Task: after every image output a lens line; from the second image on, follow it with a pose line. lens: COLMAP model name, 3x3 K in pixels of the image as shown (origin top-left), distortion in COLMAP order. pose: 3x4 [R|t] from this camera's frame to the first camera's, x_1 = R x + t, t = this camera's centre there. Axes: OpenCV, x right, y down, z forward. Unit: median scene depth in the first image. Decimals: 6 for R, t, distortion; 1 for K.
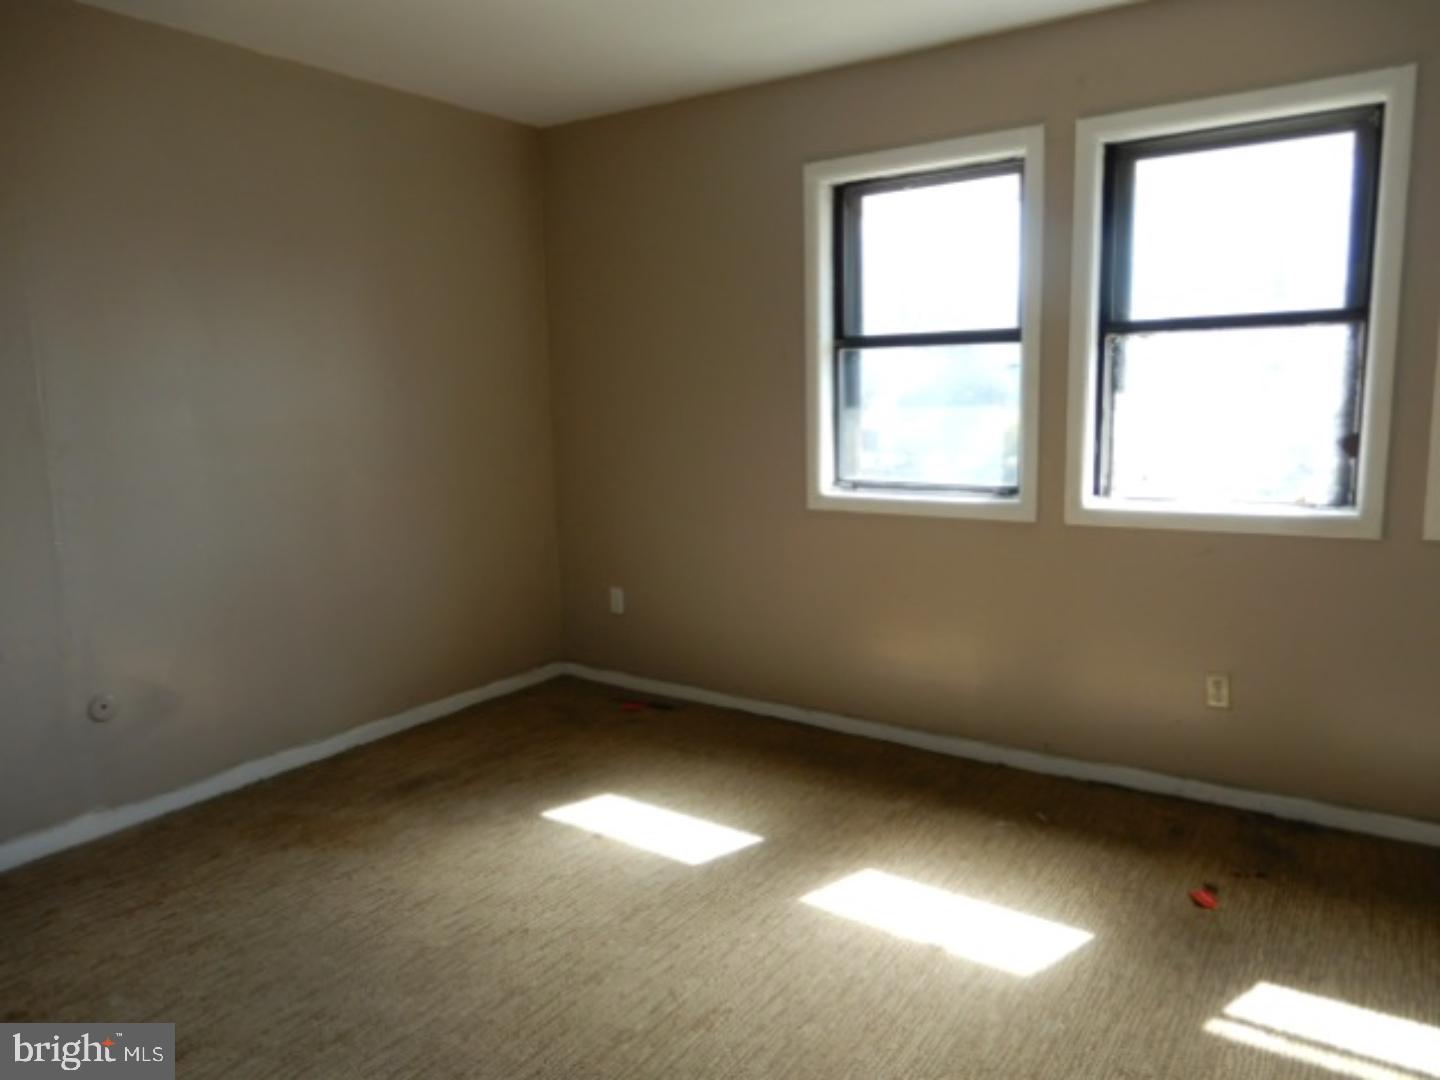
lens RADIAL K [[1026.3, 0, 720.2], [0, 1026.3, 542.2], [0, 0, 1]] dist [0.010936, -0.001762]
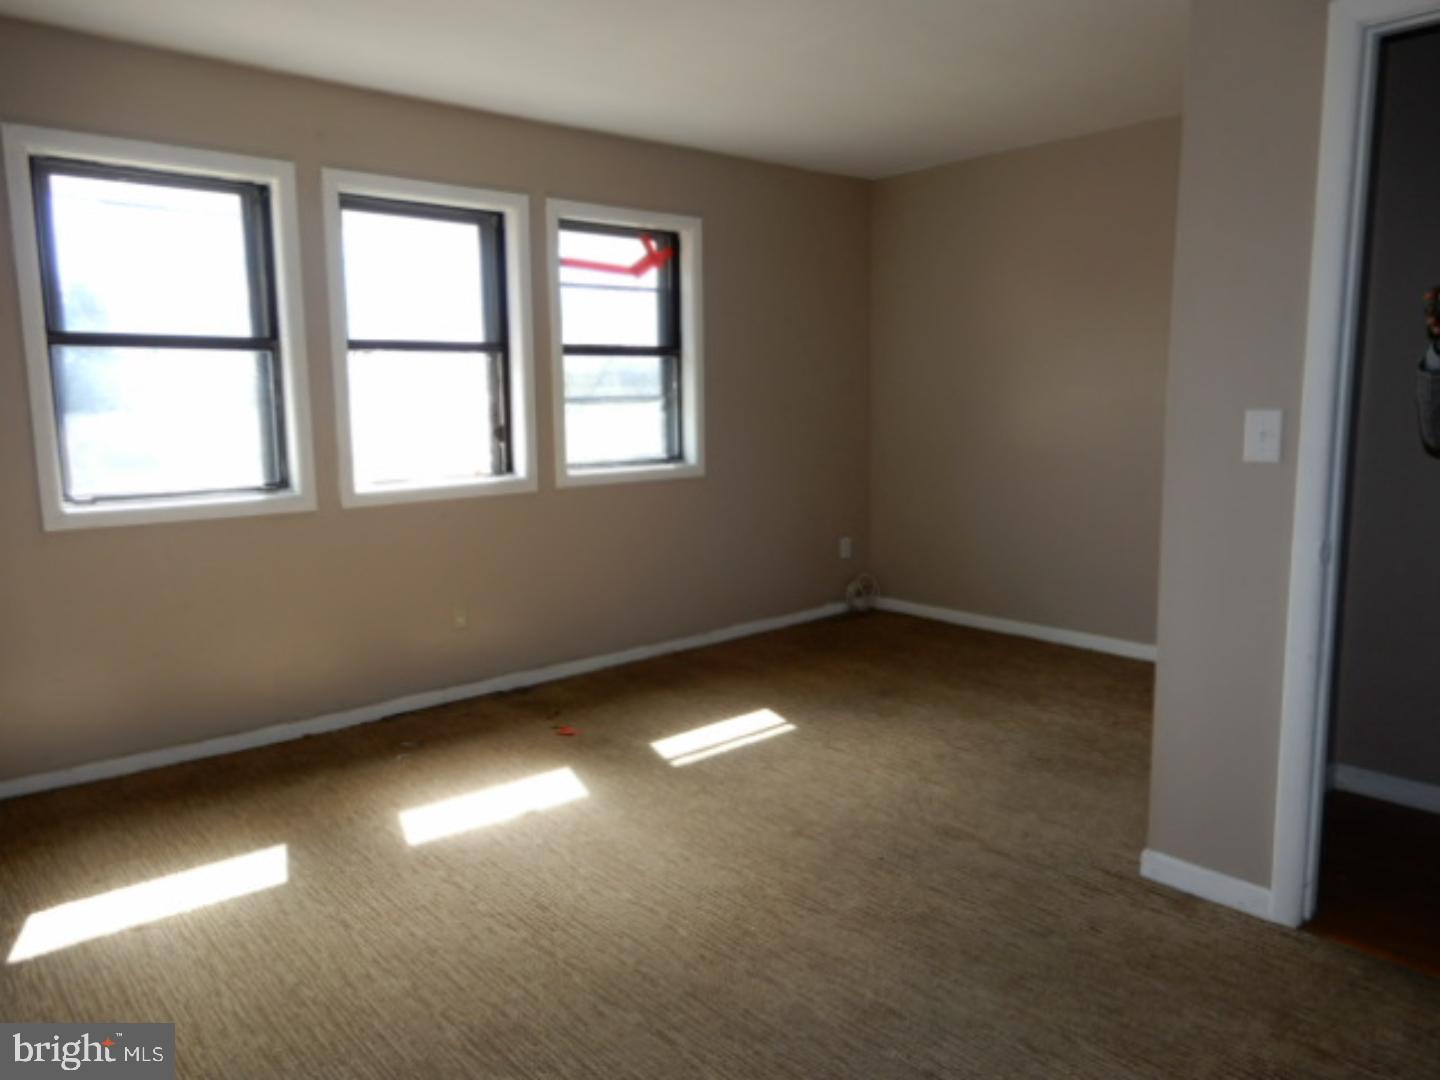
lens RADIAL K [[1026.3, 0, 720.2], [0, 1026.3, 539.0], [0, 0, 1]] dist [0.010936, -0.001762]
pose [[0.242322, -0.114061, 0.963468, -0.721945], [0.149902, 0.985542, 0.078972, -0.011246], [-0.958546, 0.125289, 0.255916, 0.300961]]
